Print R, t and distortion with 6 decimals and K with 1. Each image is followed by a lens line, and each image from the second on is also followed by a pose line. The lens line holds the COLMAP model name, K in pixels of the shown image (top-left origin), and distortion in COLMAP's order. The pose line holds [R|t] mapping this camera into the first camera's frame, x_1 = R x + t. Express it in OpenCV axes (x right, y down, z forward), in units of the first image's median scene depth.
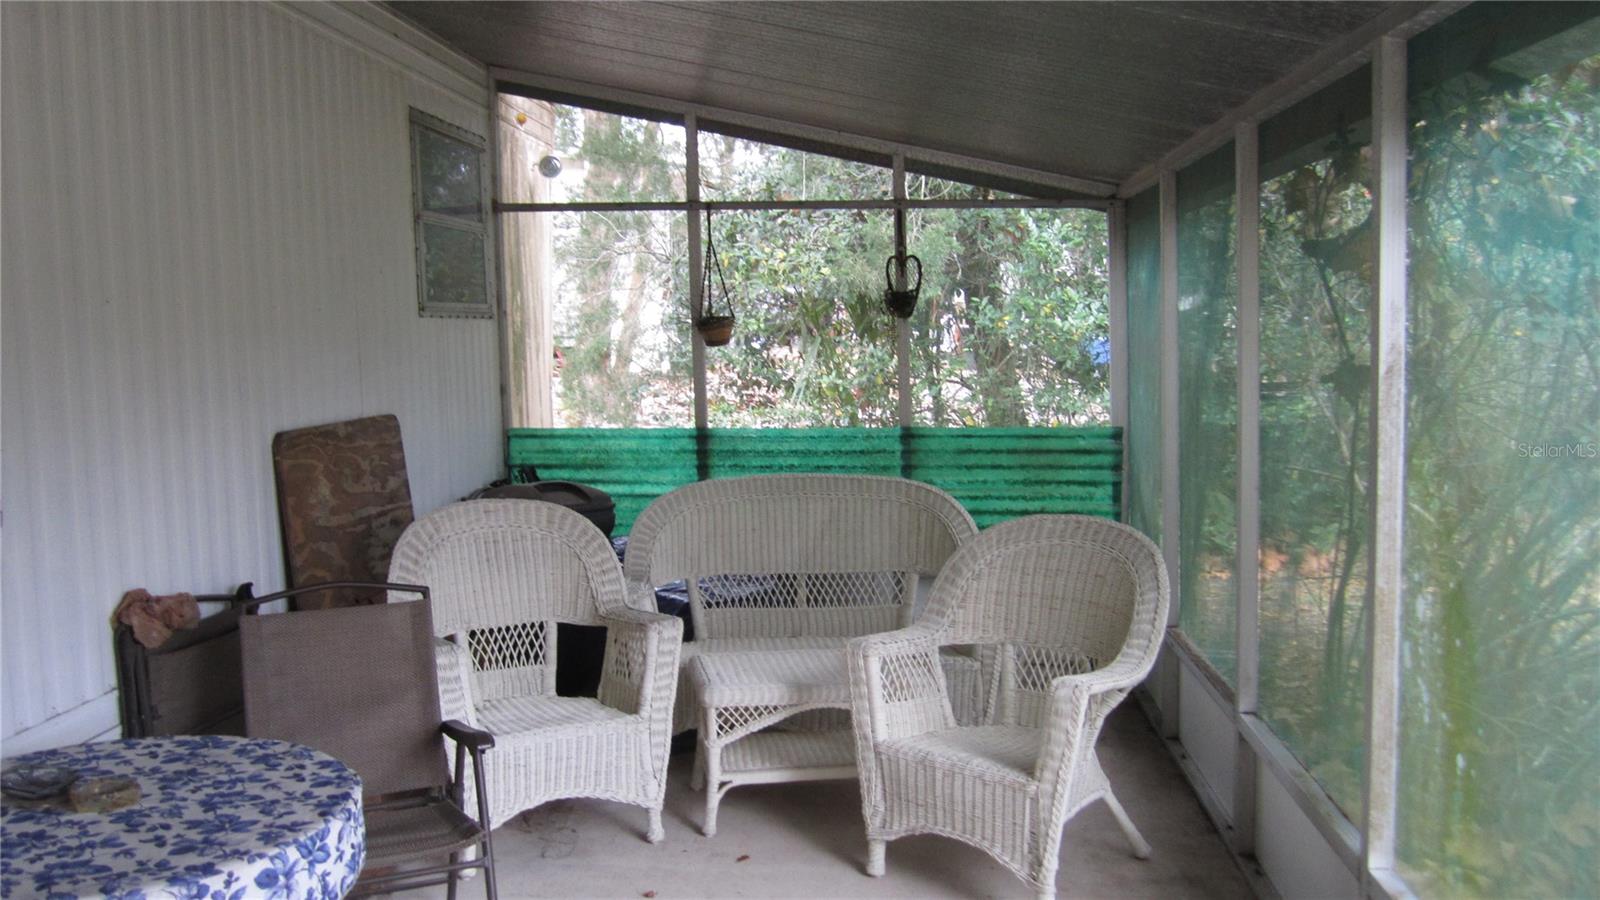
lens RADIAL K [[1316.9, 0, 804.6], [0, 1316.9, 459.4], [0, 0, 1]] dist [-0.064131, 0.017713]
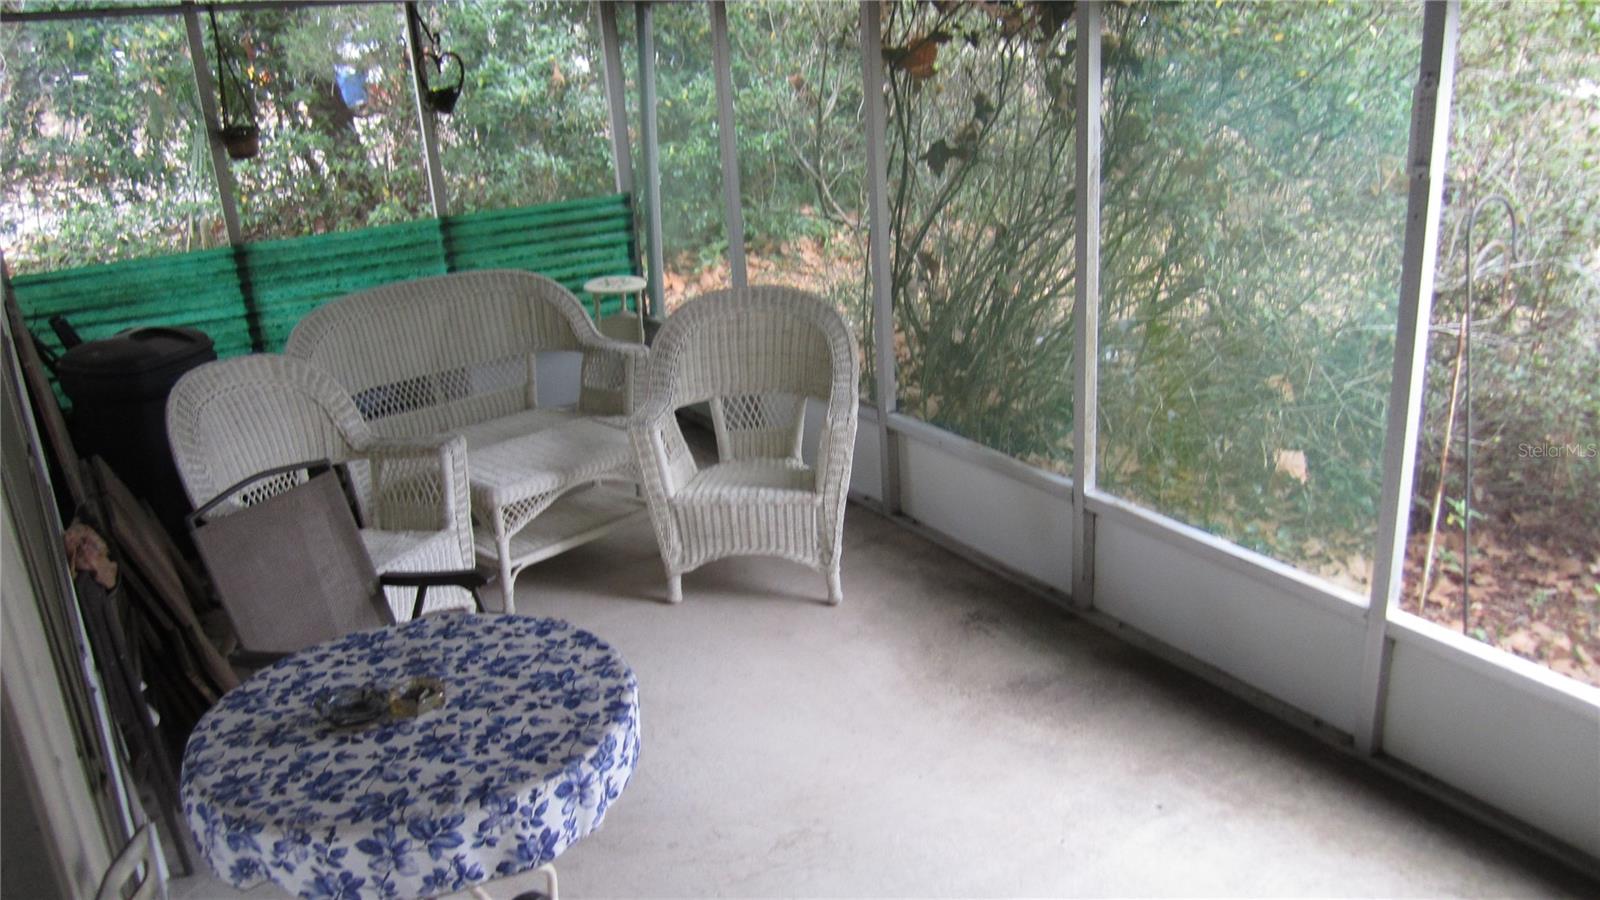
lens RADIAL K [[1316.9, 0, 798.0], [0, 1316.9, 449.2], [0, 0, 1]] dist [-0.064131, 0.017713]
pose [[0.801561, -0.225005, 0.553961, -0.481950], [0.104019, 0.964840, 0.241381, -0.103687], [-0.588796, -0.135859, 0.796782, -0.036562]]
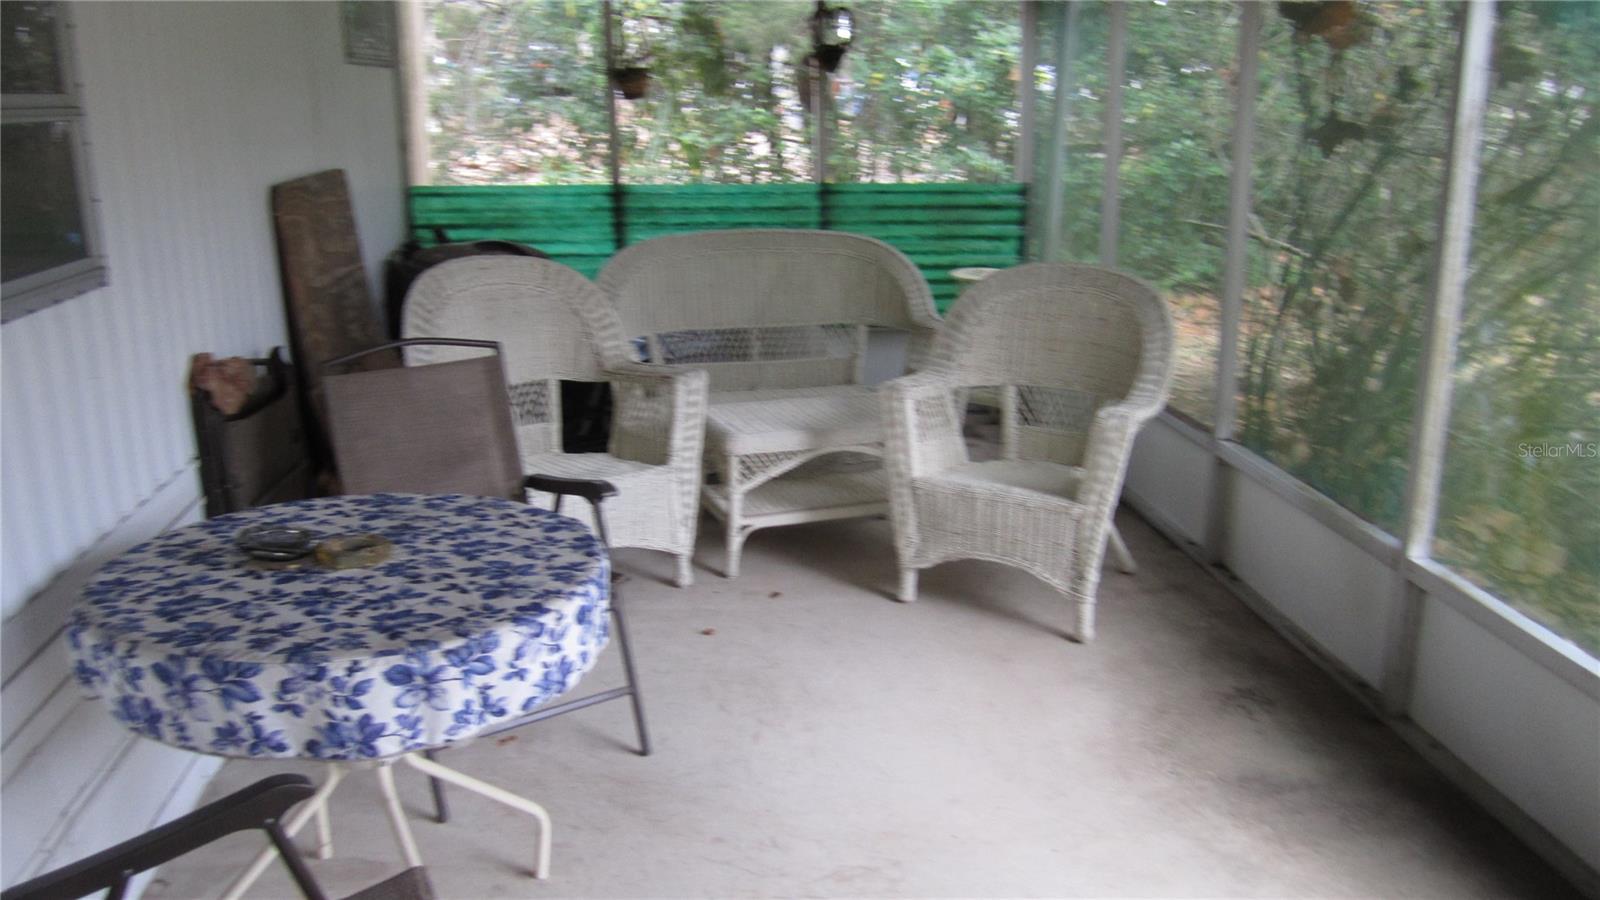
lens RADIAL K [[1316.9, 0, 804.8], [0, 1316.9, 448.3], [0, 0, 1]] dist [-0.064131, 0.017713]
pose [[0.978167, -0.041716, 0.203588, -0.229455], [0.007354, 0.985981, 0.166698, 0.012100], [-0.207688, -0.161561, 0.964761, -0.005753]]
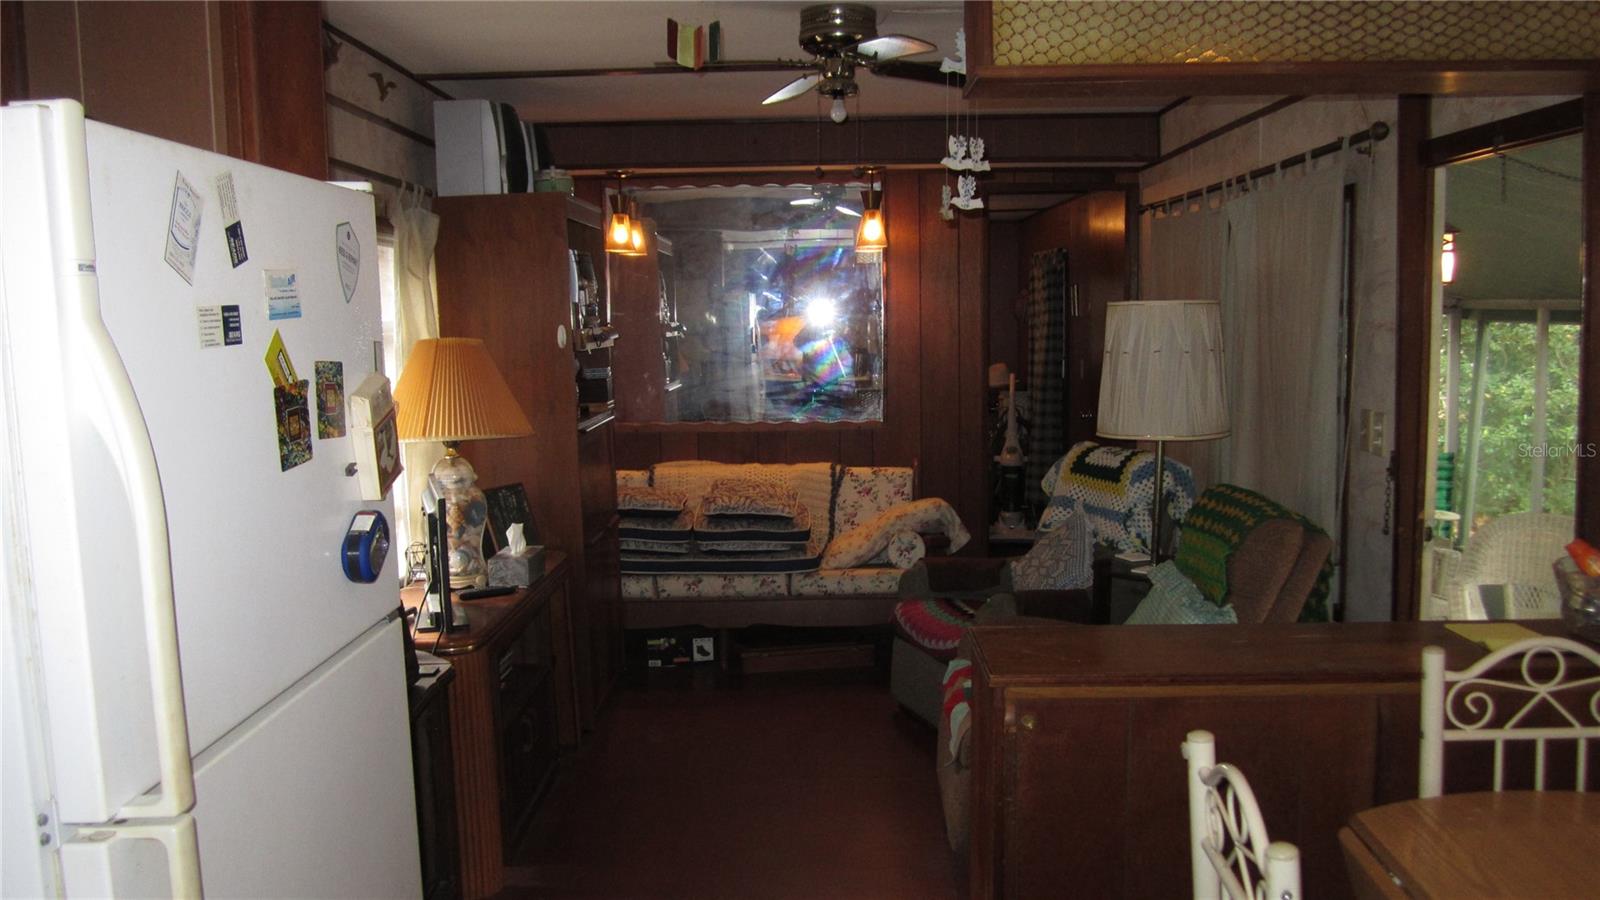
lens RADIAL K [[1316.9, 0, 795.7], [0, 1316.9, 453.3], [0, 0, 1]] dist [-0.064131, 0.017713]
pose [[0.997940, -0.002666, 0.064096, -0.955123], [0.002169, 0.999967, 0.007821, -0.057456], [-0.064115, -0.007666, 0.997913, -0.731481]]
